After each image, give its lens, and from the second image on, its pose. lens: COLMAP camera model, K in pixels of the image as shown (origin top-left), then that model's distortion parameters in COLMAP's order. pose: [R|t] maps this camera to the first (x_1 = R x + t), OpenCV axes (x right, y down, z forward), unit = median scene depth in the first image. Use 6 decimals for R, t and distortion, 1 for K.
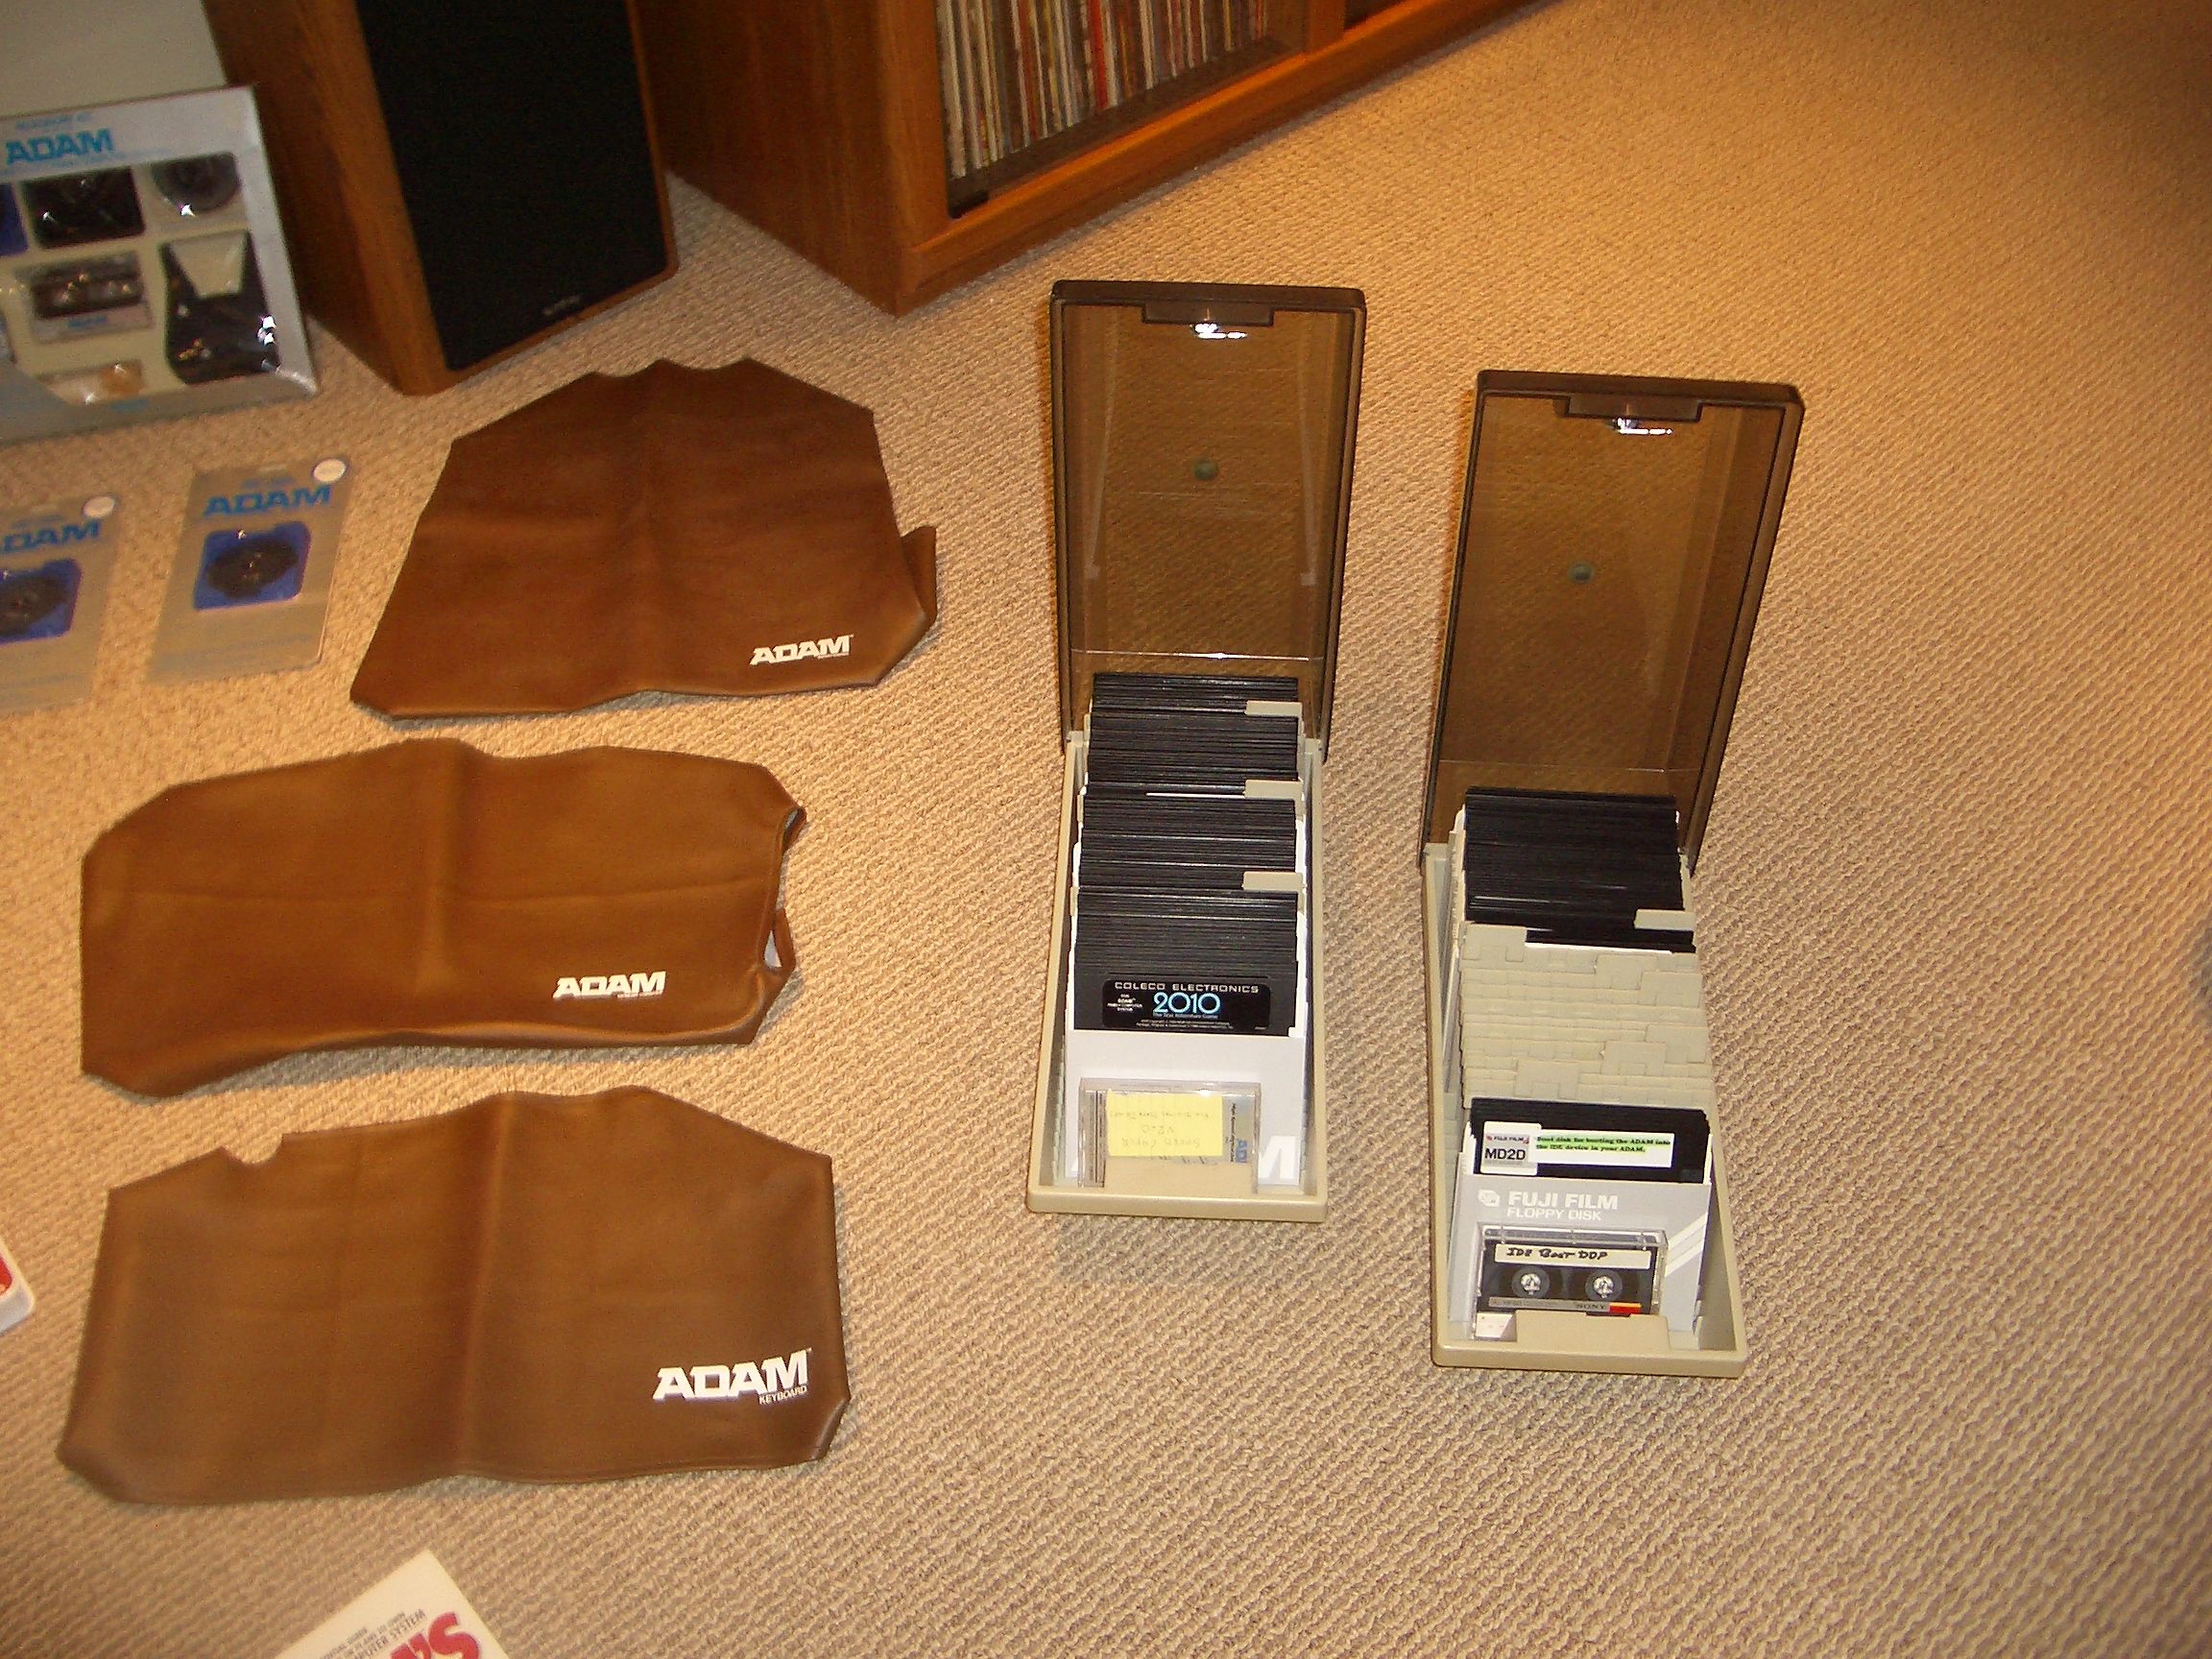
lens RADIAL K [[2301.9, 0, 1095.3], [0, 2301.9, 795.2], [0, 0, 1]] dist [-0.247766, 0.252613]
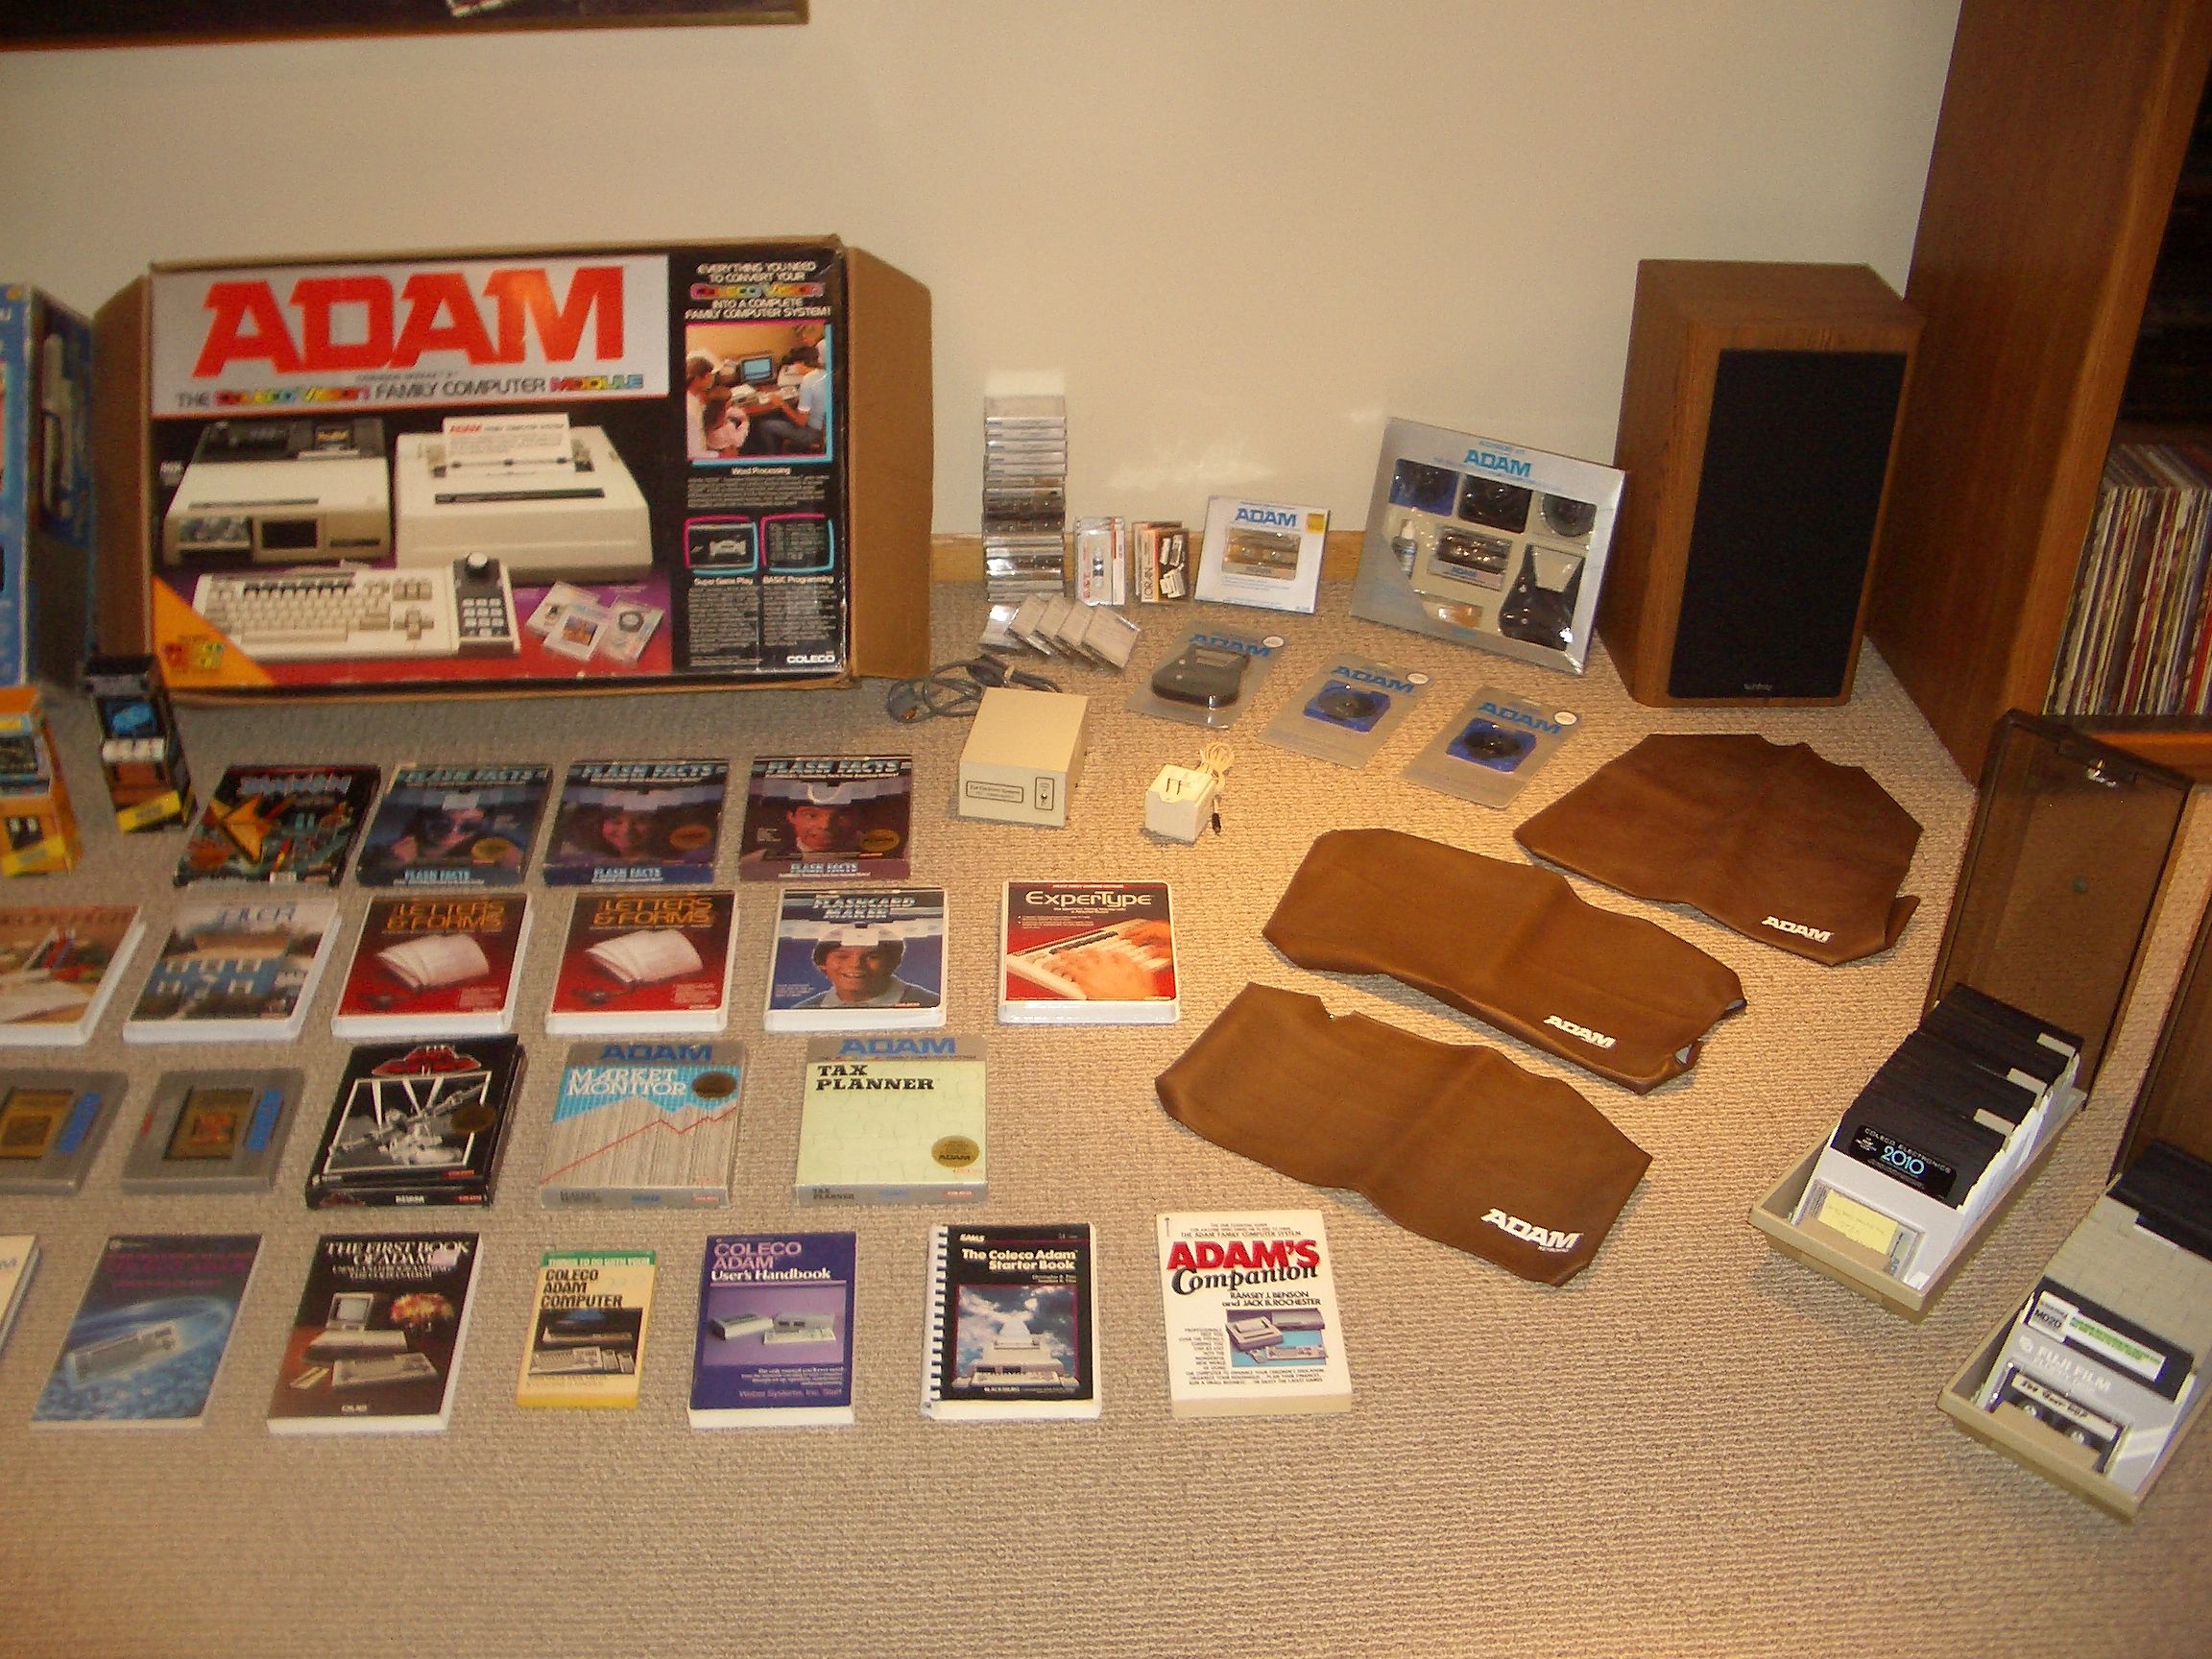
lens RADIAL K [[2300.4, 0, 1015.4], [0, 2300.4, 745.2], [0, 0, 1]] dist [-0.254994, 0.268277]
pose [[0.758006, 0.361352, -0.543002, 0.227770], [-0.490756, 0.864341, -0.109879, 0.239148], [0.429634, 0.349770, 0.832511, -0.450595]]
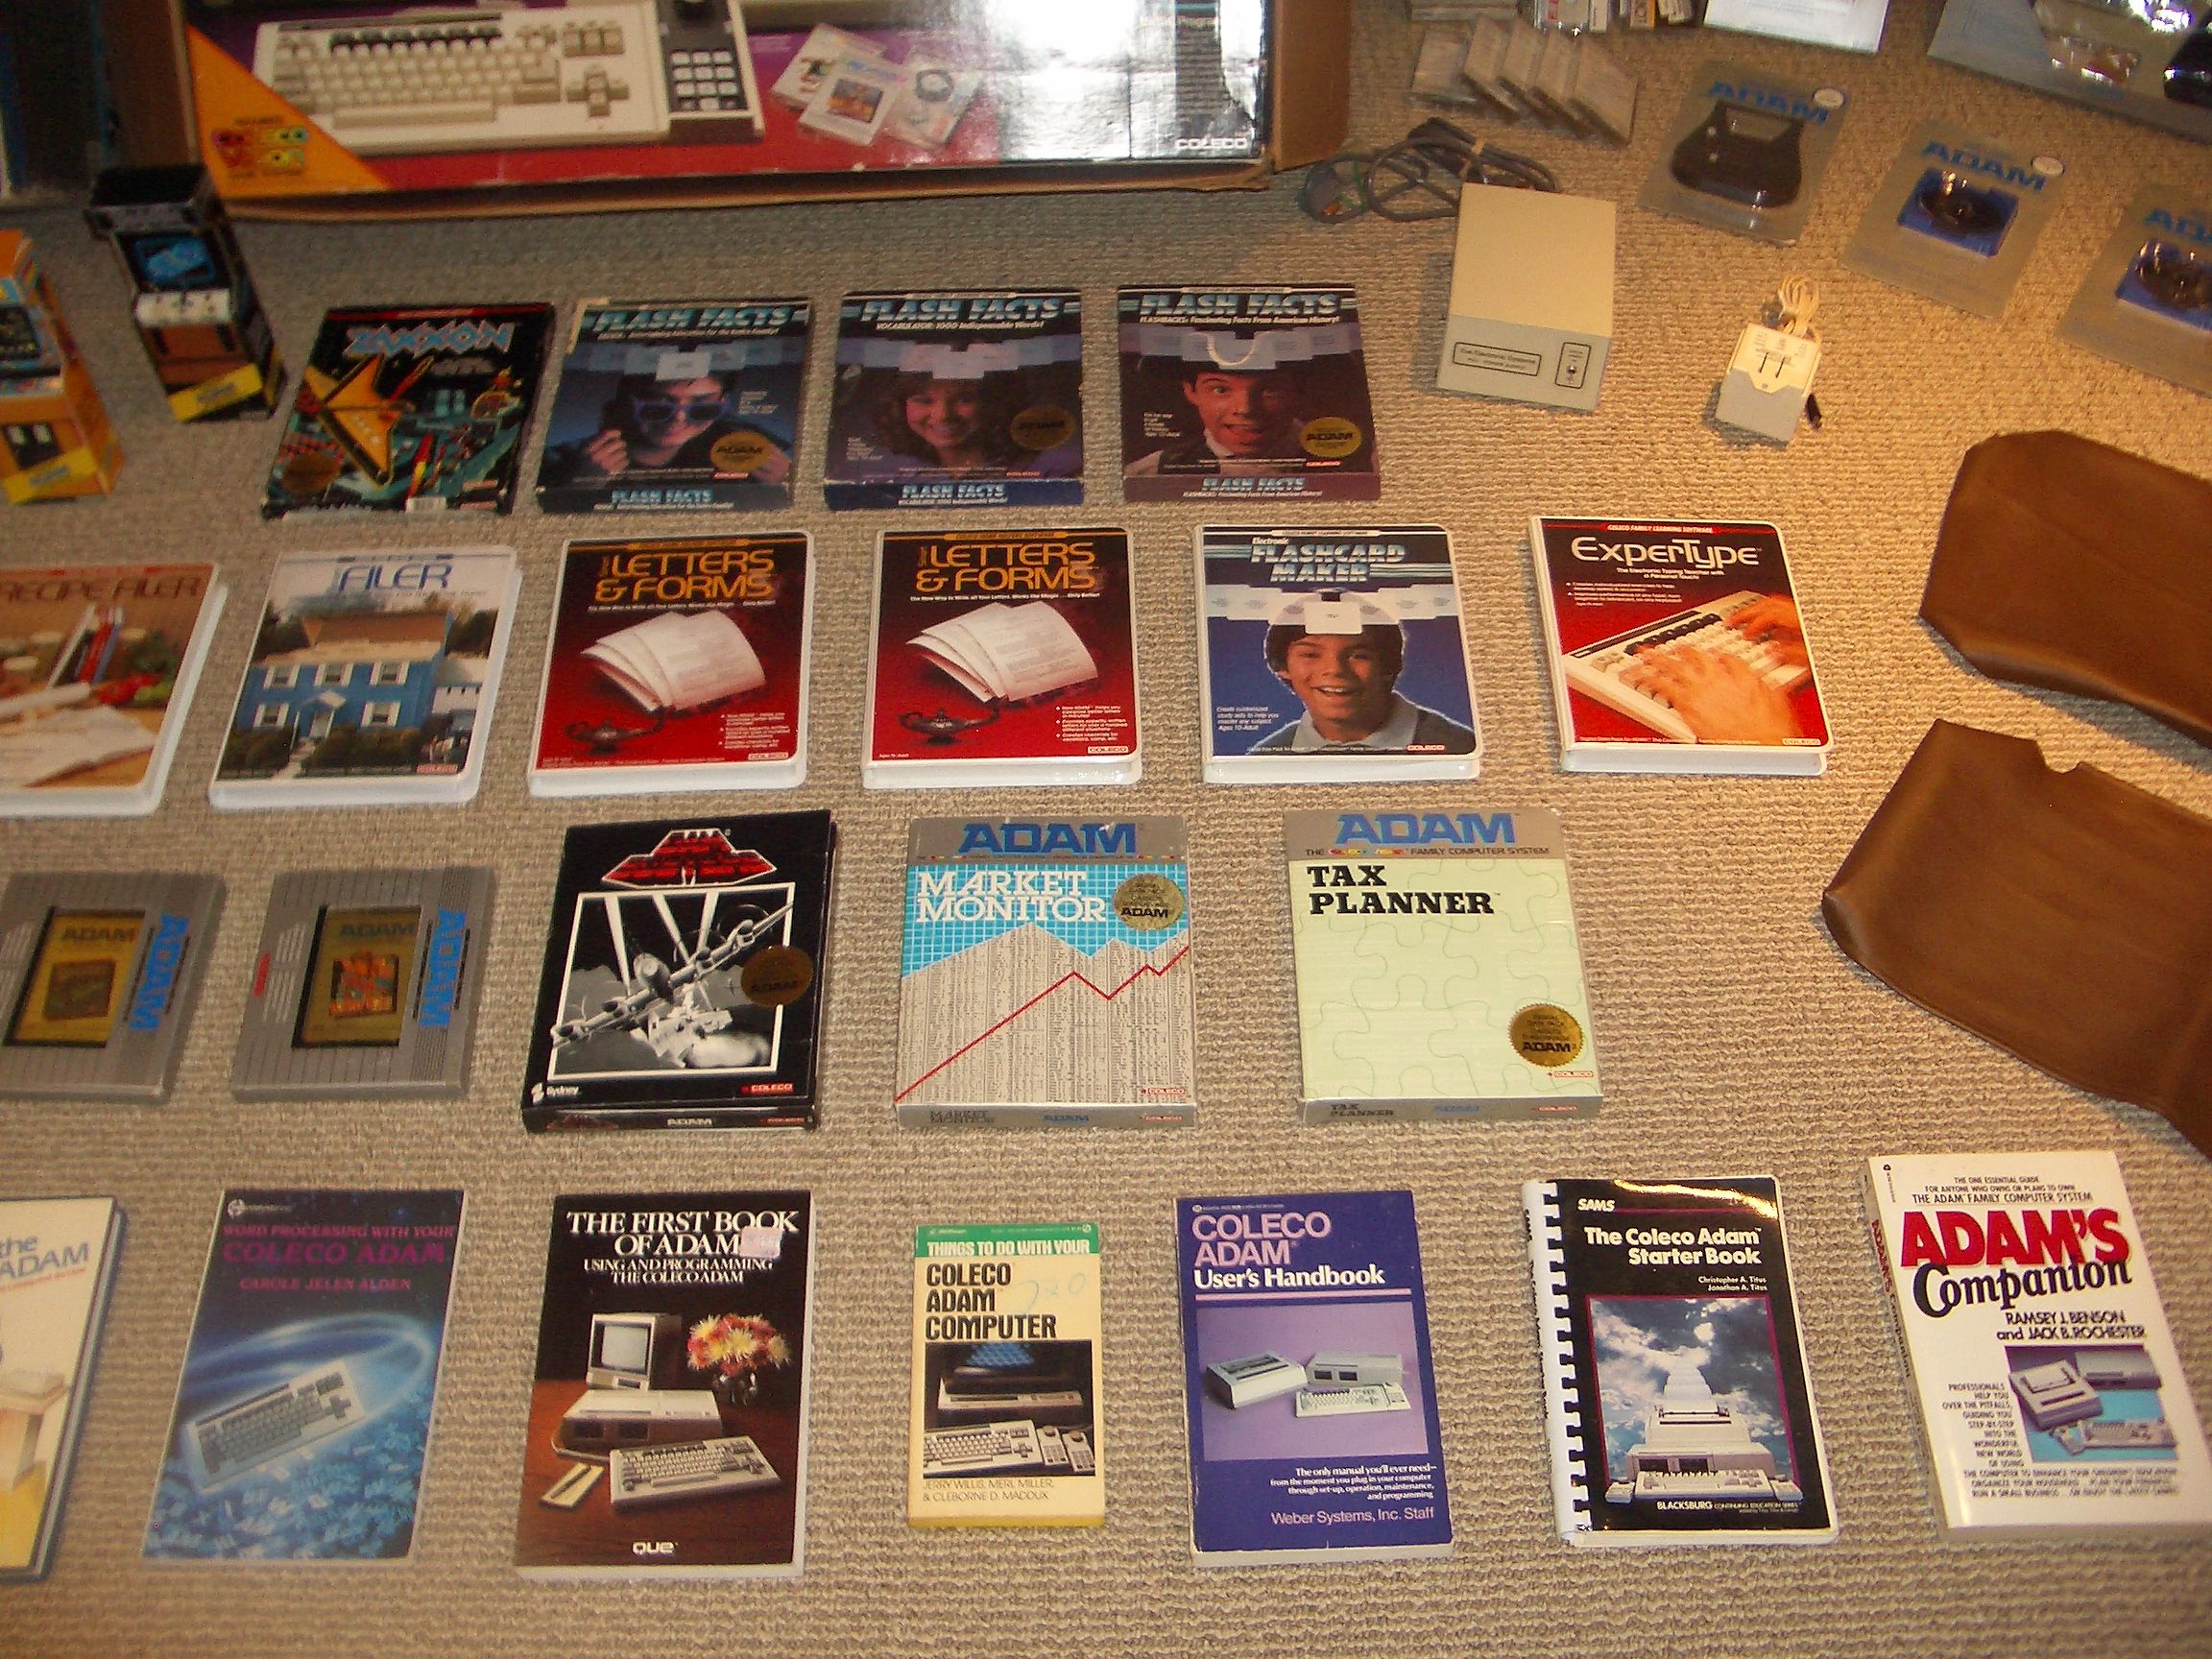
lens RADIAL K [[2328.7, 0, 1046.7], [0, 2328.7, 793.8], [0, 0, 1]] dist [-0.274200, 0.336941]
pose [[0.743033, 0.526240, -0.413490, -0.235198], [-0.493126, 0.848200, 0.193350, 0.169789], [0.452470, 0.060237, 0.889743, -0.147831]]
